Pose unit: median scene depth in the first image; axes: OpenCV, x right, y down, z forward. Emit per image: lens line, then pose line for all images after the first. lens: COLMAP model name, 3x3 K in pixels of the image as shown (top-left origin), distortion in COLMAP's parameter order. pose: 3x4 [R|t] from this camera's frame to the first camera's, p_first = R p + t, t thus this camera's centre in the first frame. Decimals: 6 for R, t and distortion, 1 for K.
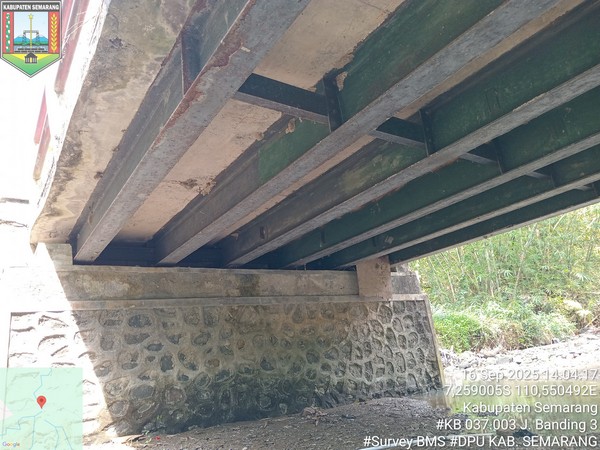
lens RADIAL K [[441.6, 0, 299.6], [0, 441.6, 238.0], [0, 0, 1]] dist [0.053191, -0.096735]
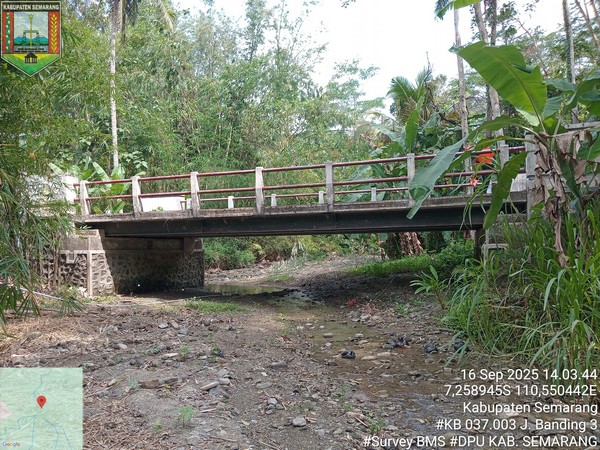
lens RADIAL K [[441.6, 0, 299.6], [0, 441.6, 238.0], [0, 0, 1]] dist [0.053191, -0.096735]
pose [[0.797209, 0.110432, 0.593517, -0.875207], [-0.226856, 0.965874, 0.124998, -0.417024], [-0.559458, -0.234293, 0.795056, -1.422159]]
